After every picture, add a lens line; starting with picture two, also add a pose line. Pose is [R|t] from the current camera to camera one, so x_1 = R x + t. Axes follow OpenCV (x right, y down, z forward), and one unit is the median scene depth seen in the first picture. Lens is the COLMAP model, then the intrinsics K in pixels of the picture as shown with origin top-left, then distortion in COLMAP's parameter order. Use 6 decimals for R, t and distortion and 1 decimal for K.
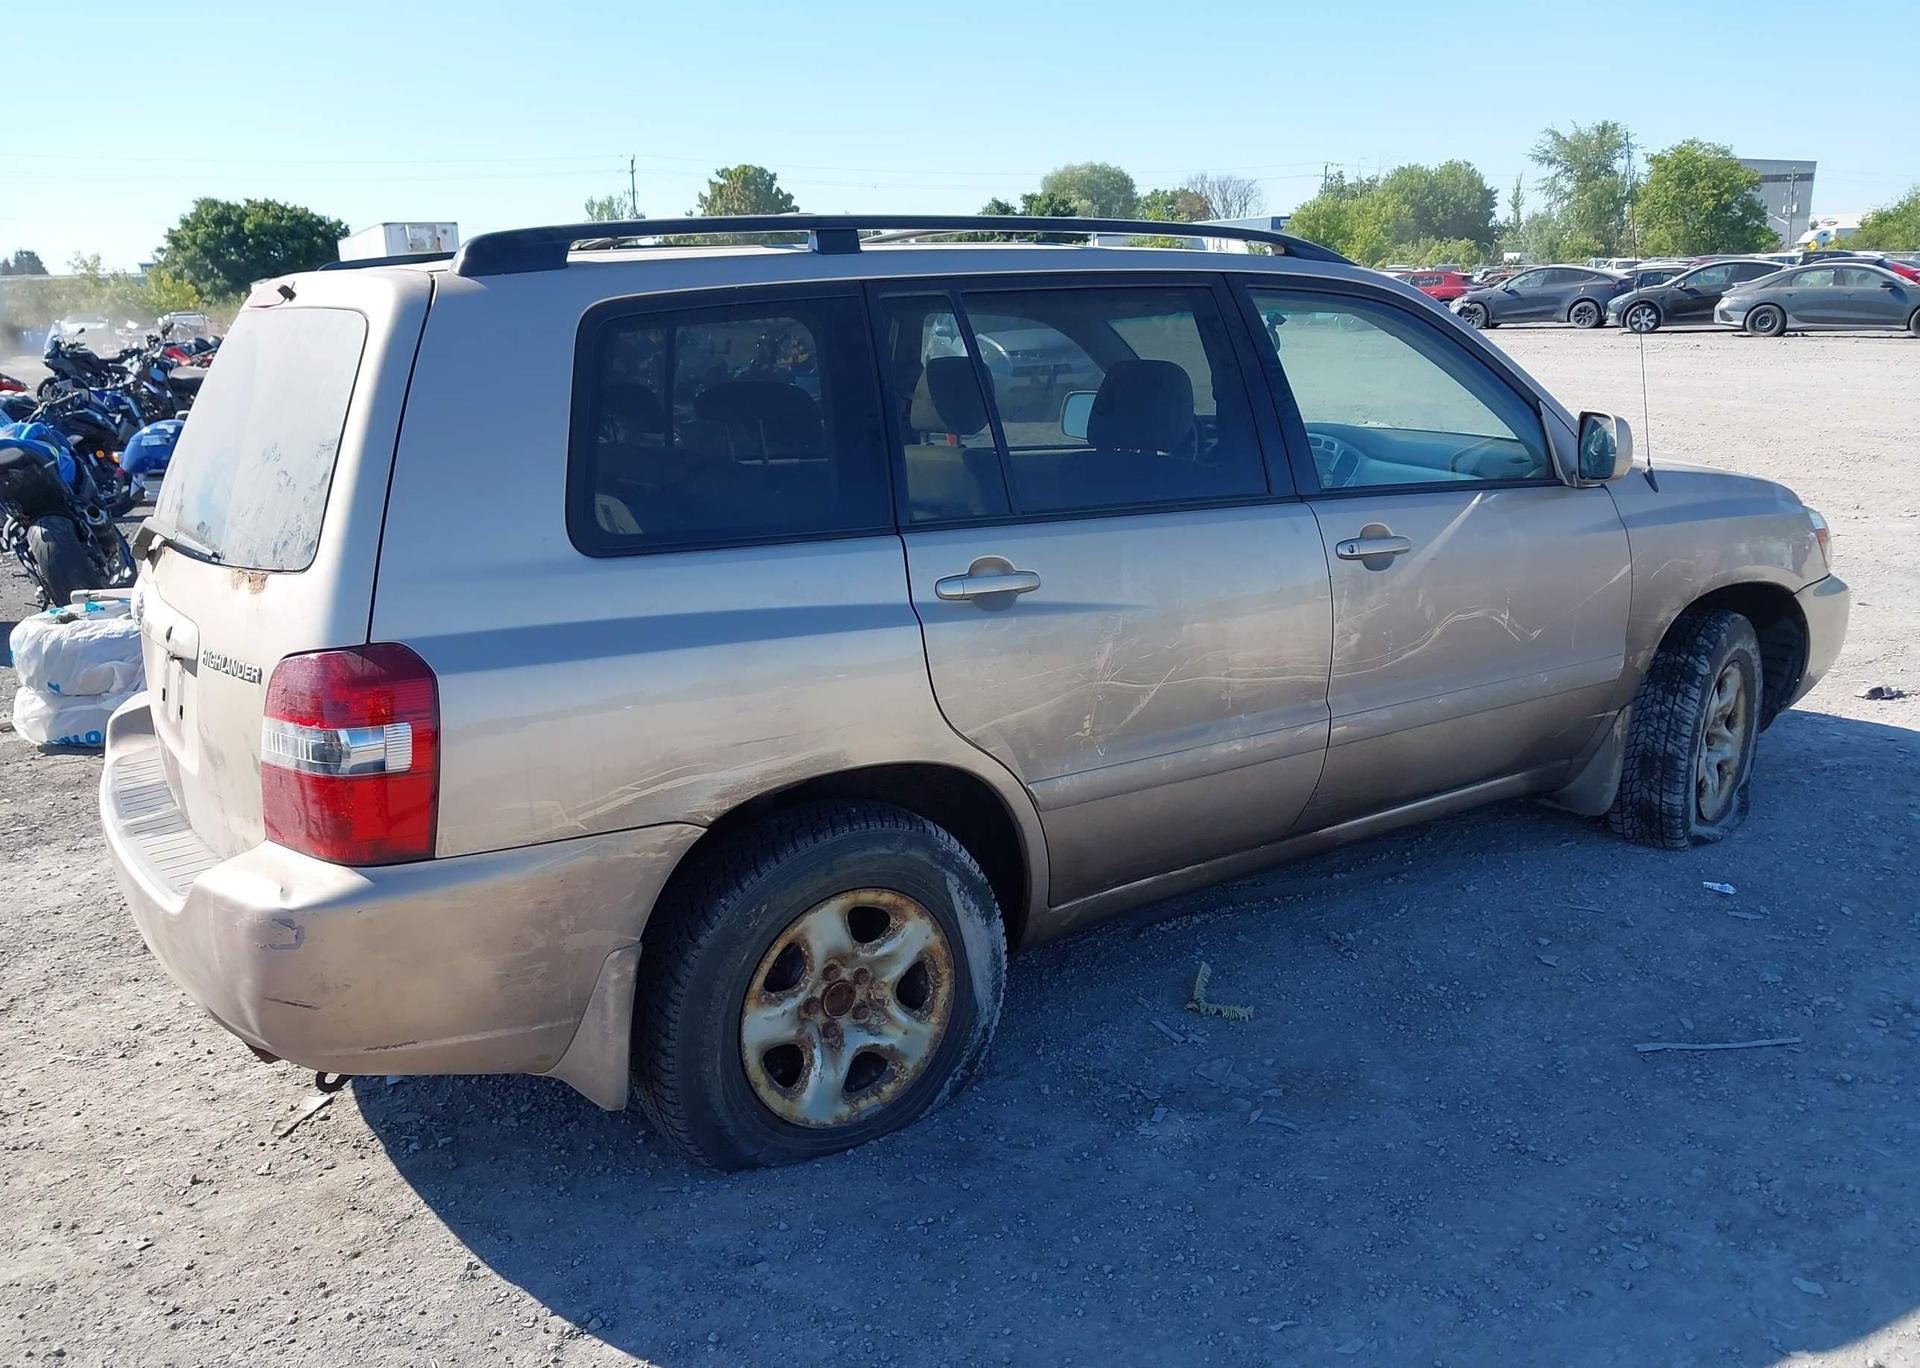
lens RADIAL K [[1540.4, 0, 956.7], [0, 1540.4, 682.8], [0, 0, 1]] dist [0.004055, -0.005376]
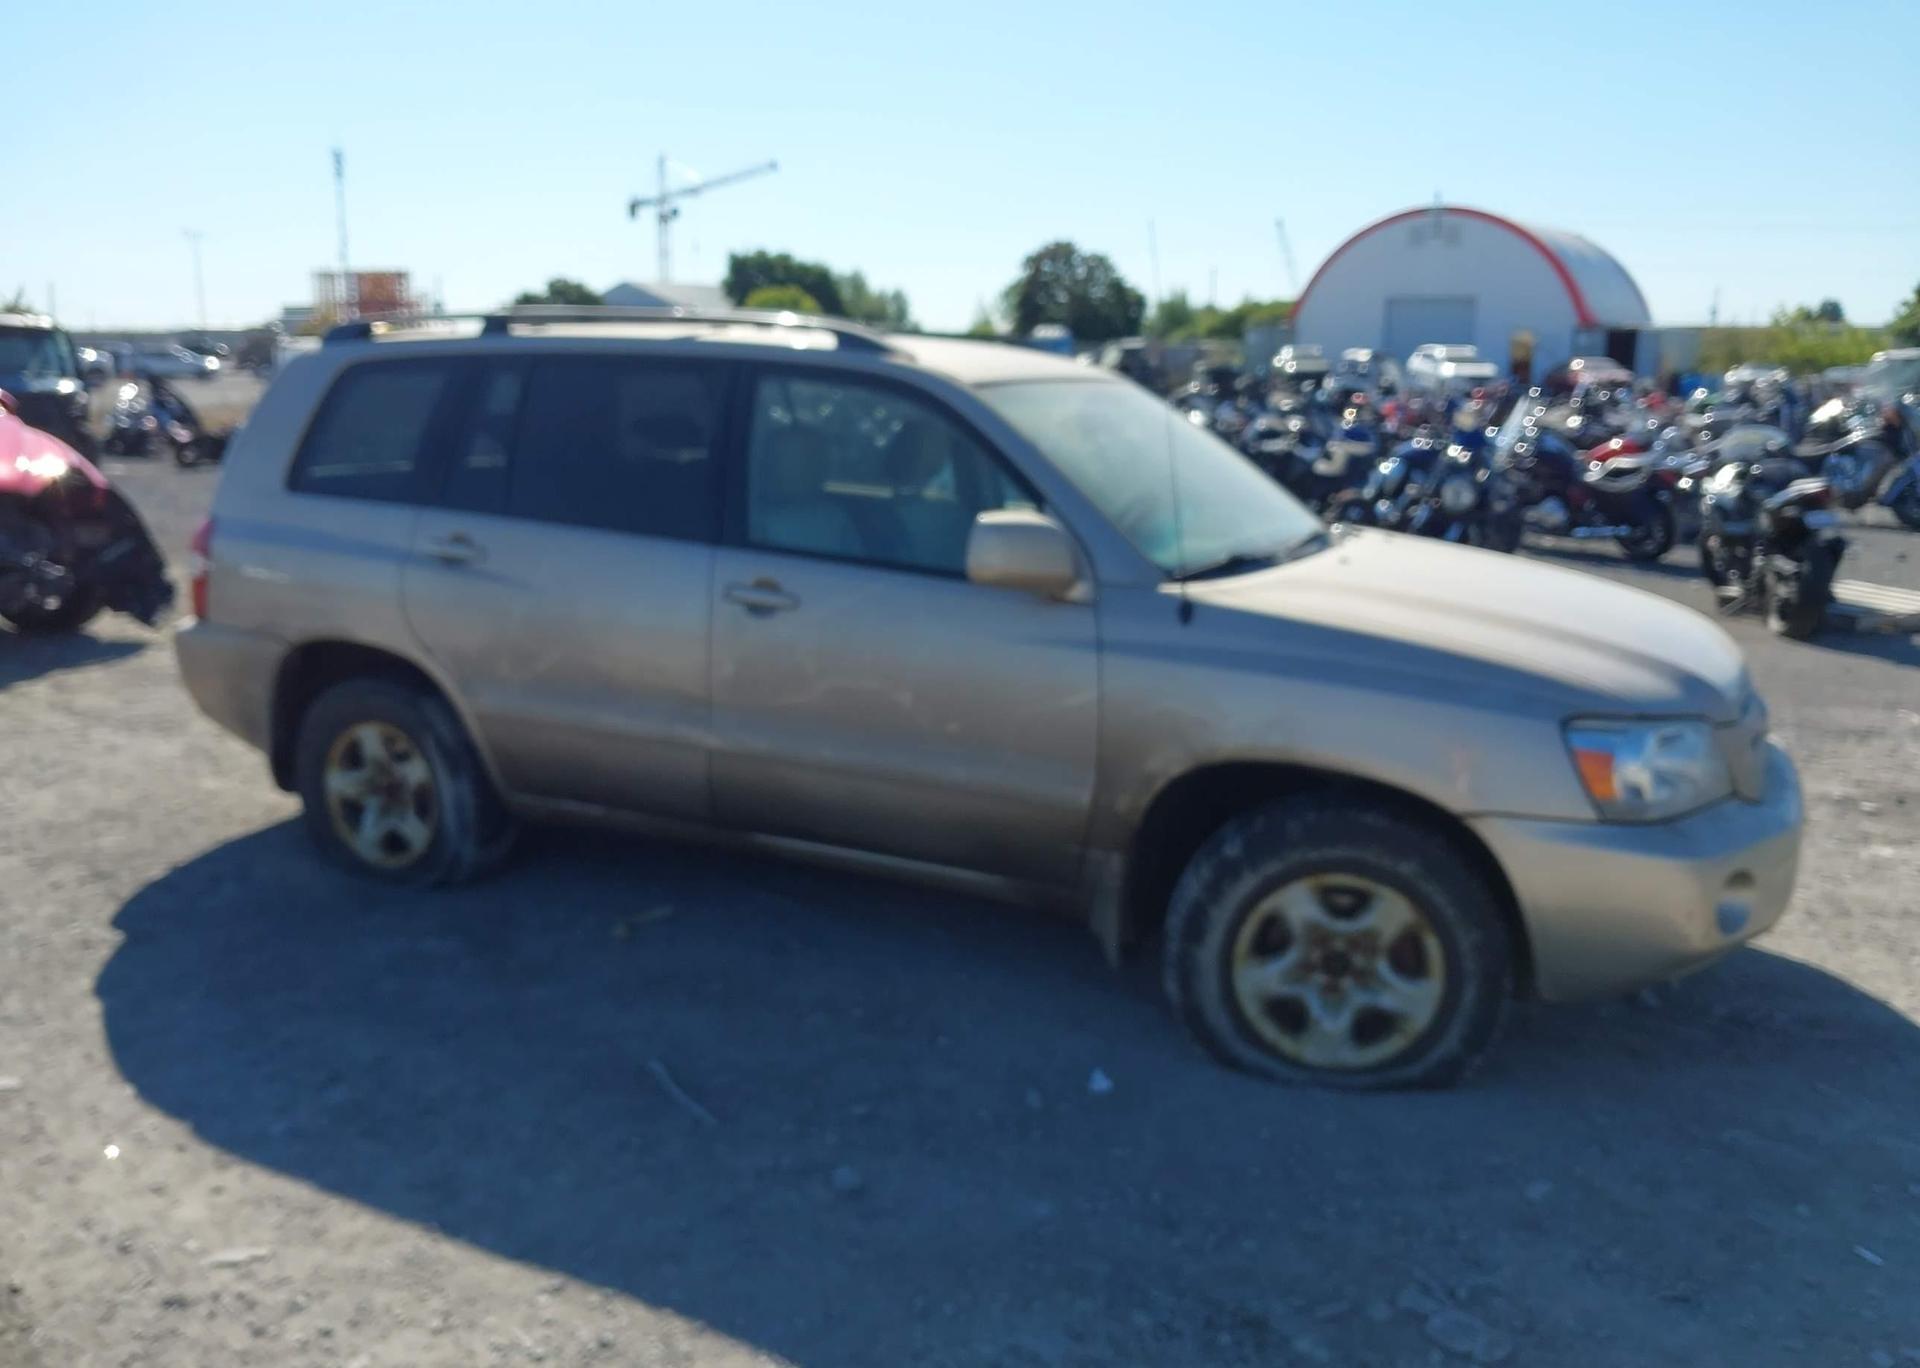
lens RADIAL K [[1585.8, 0, 953.3], [0, 1585.8, 680.7], [0, 0, 1]] dist [0.095435, -0.251897]
pose [[0.501132, 0.206569, -0.840355, 1.512671], [-0.238221, 0.966502, 0.095518, -0.194769], [0.831936, 0.152323, 0.533554, 0.551184]]
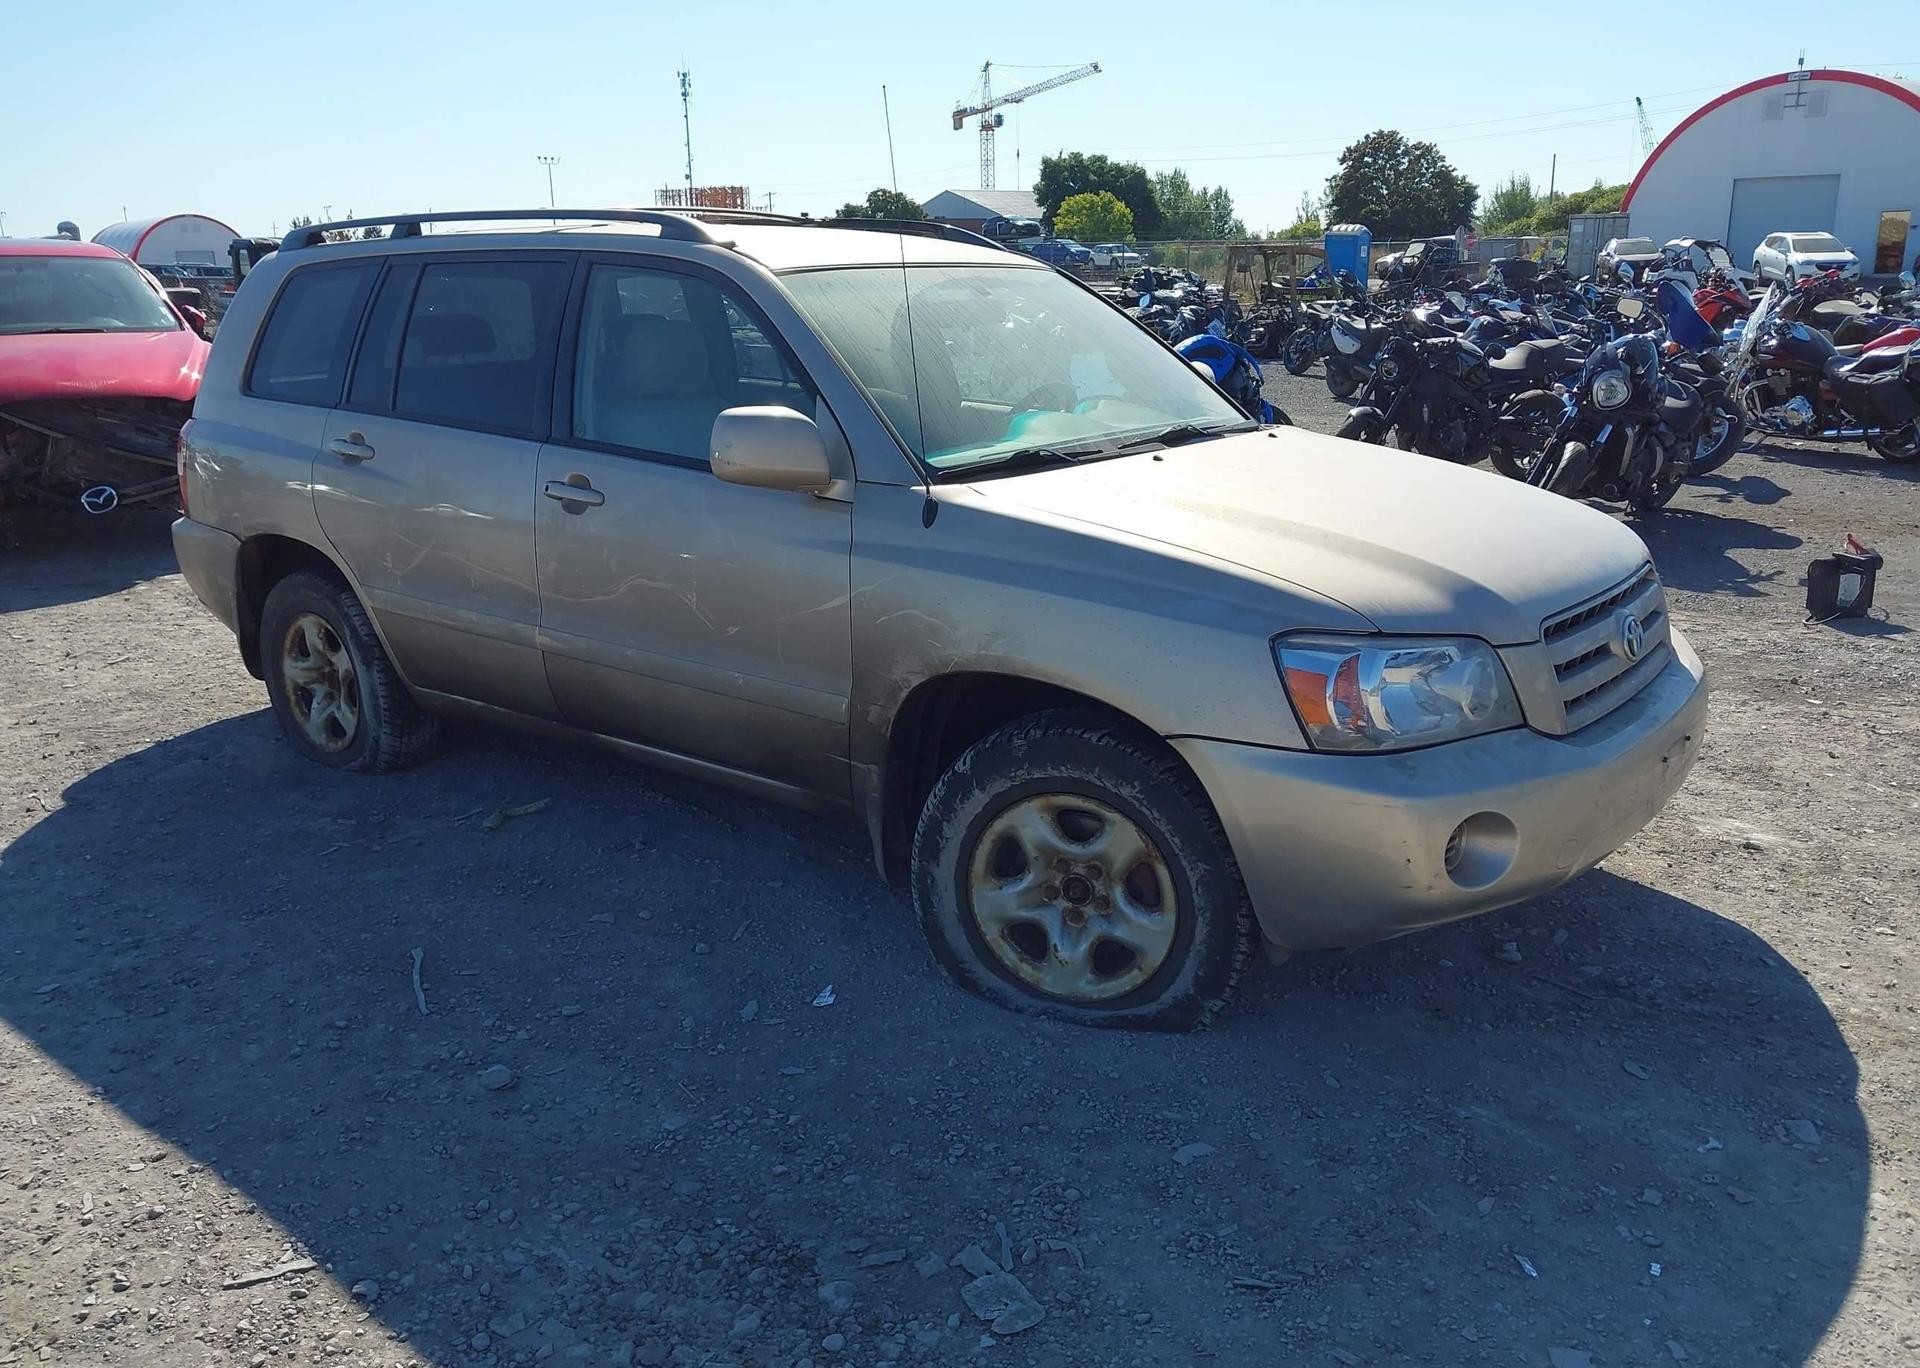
lens RADIAL K [[1563.3, 0, 960.0], [0, 1563.3, 684.0], [0, 0, 1]] dist [0.008089, 0.019677]
pose [[0.318424, 0.270993, -0.908388, 1.628472], [-0.229676, 0.951770, 0.203426, -0.285598], [0.919704, 0.143859, 0.365307, 0.955569]]
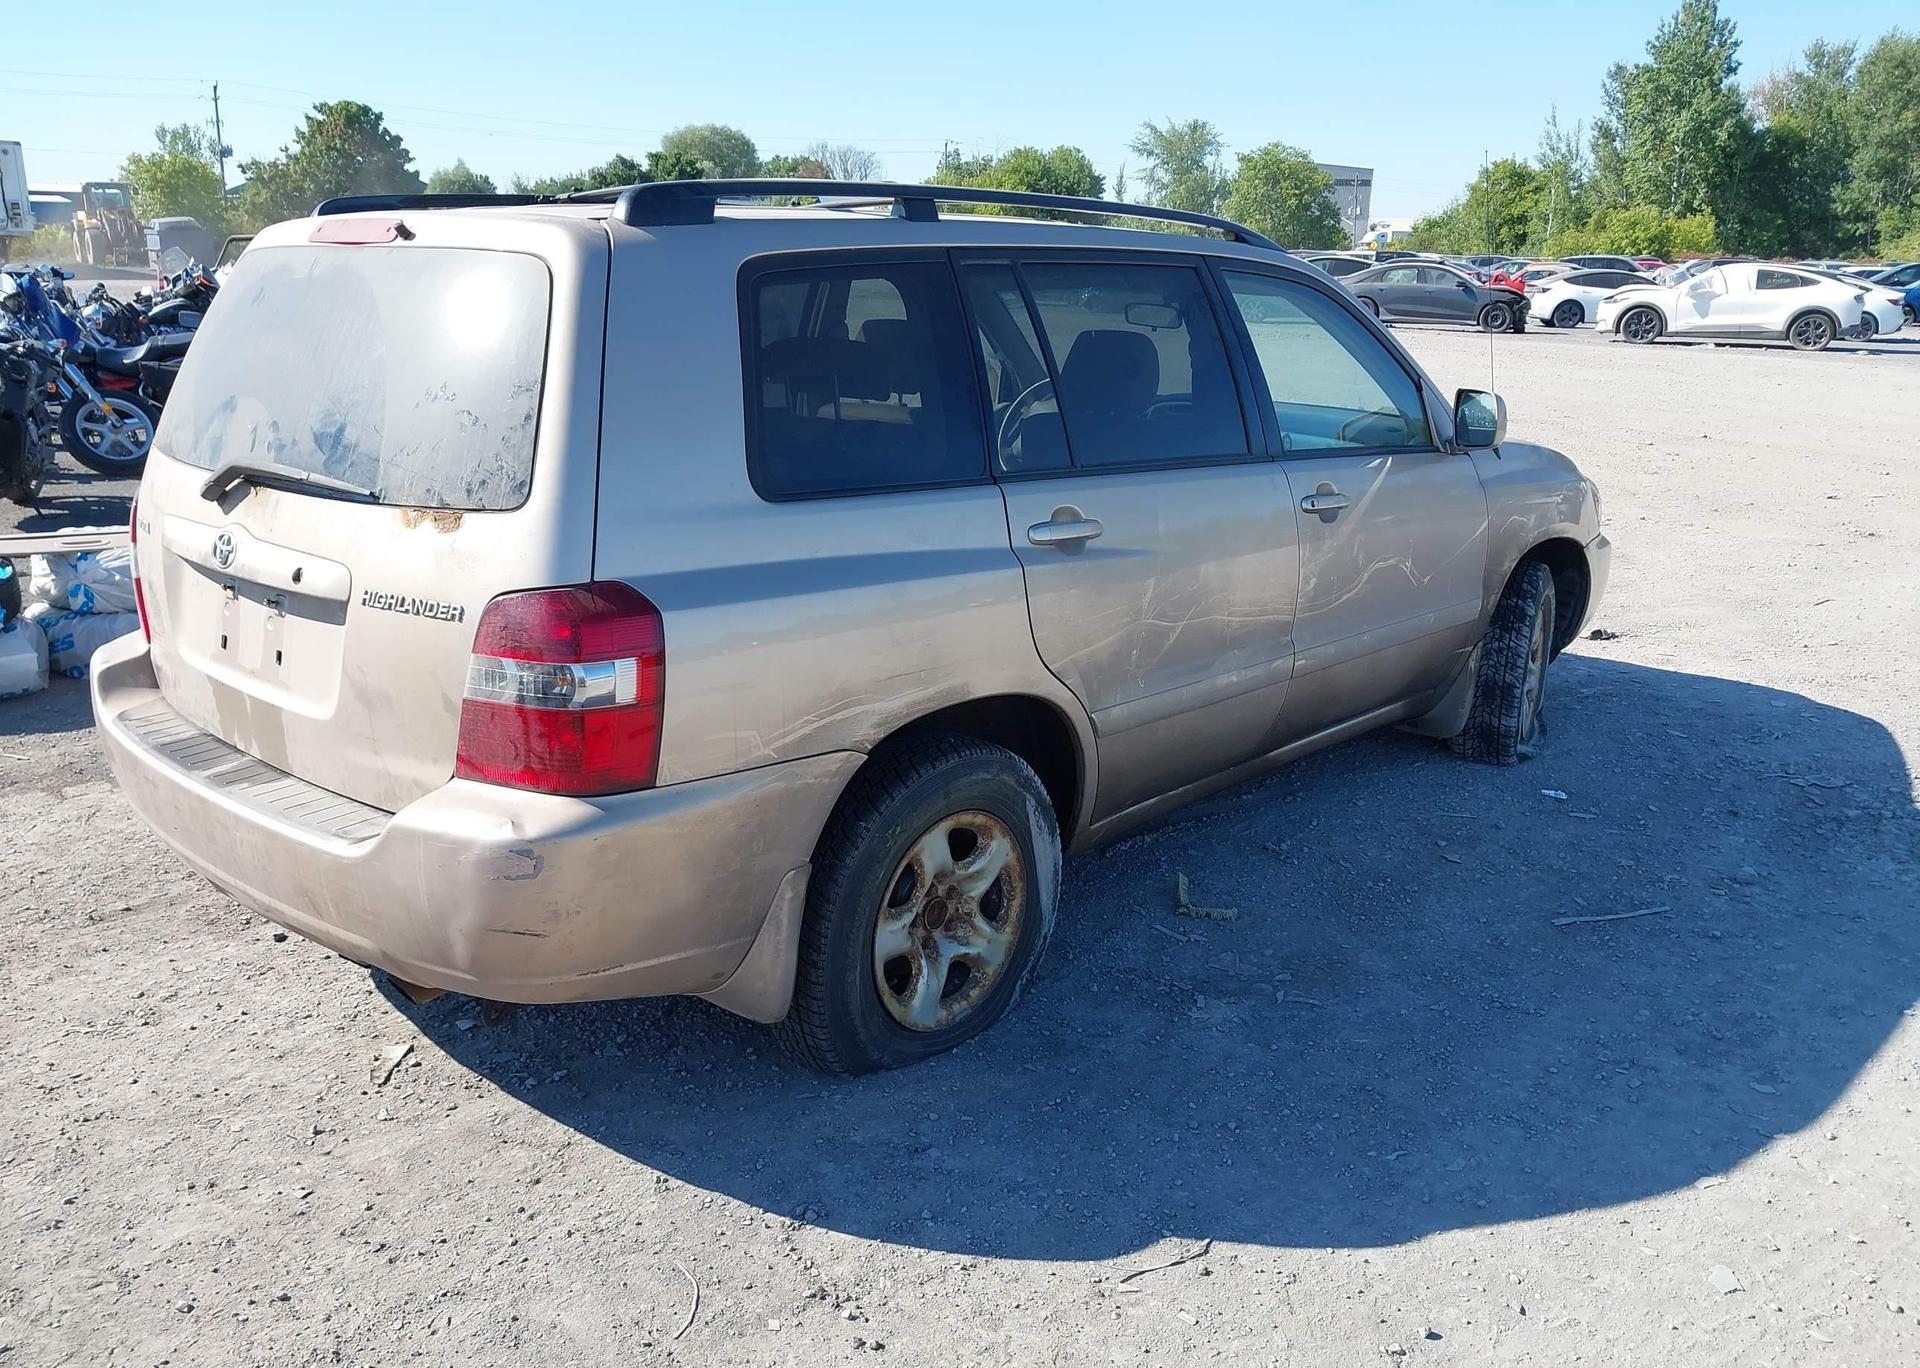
lens RADIAL K [[1530.7, 0, 957.2], [0, 1530.7, 678.1], [0, 0, 1]] dist [0.008397, -0.005180]
pose [[0.970001, -0.017704, 0.242454, -0.302924], [0.013066, 0.999700, 0.020725, 0.016562], [-0.242748, -0.016936, 0.969941, -0.042035]]
